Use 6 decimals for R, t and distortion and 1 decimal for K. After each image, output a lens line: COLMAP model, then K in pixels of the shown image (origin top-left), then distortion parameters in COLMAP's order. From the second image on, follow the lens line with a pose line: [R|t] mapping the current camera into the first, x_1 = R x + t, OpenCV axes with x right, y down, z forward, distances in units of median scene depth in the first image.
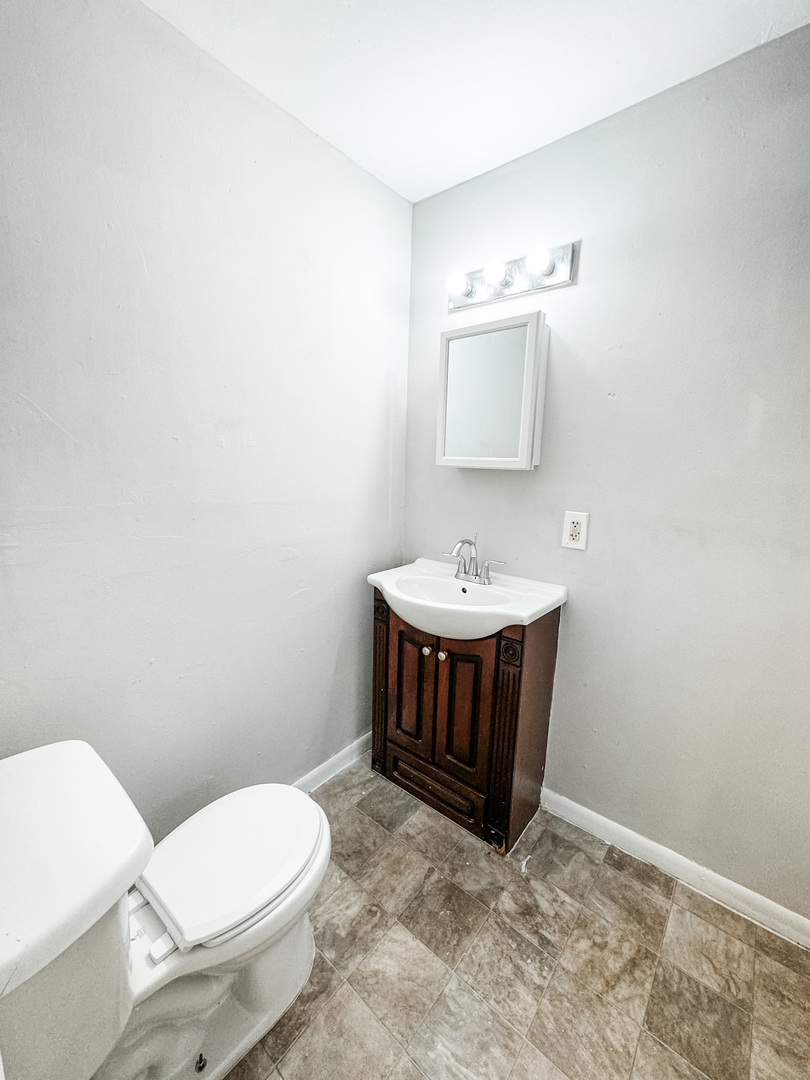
lens RADIAL K [[429.3, 0, 408.1], [0, 429.3, 538.1], [0, 0, 1]] dist [-0.002219, 0.000028]
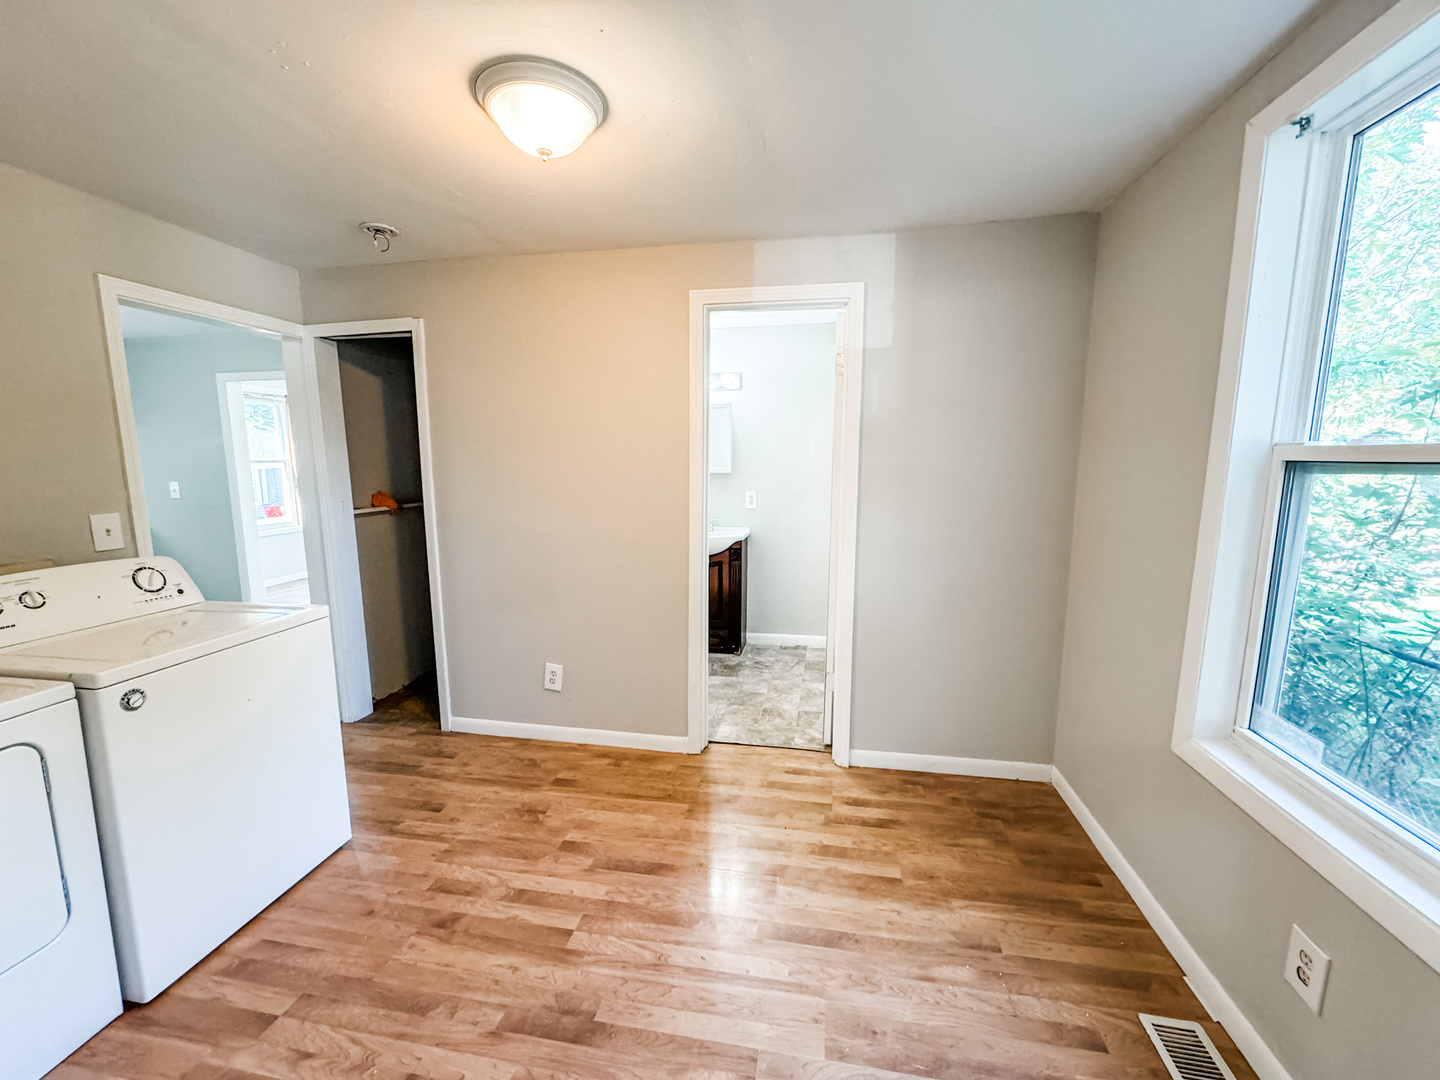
lens RADIAL K [[572.4, 0, 715.8], [0, 572.4, 534.8], [0, 0, 1]] dist [-0.002219, 0.000028]
pose [[0.877404, -0.094779, 0.470296, -1.226652], [0.107934, 0.994157, -0.001013, 0.151234], [-0.467452, 0.051650, 0.882508, -1.559171]]
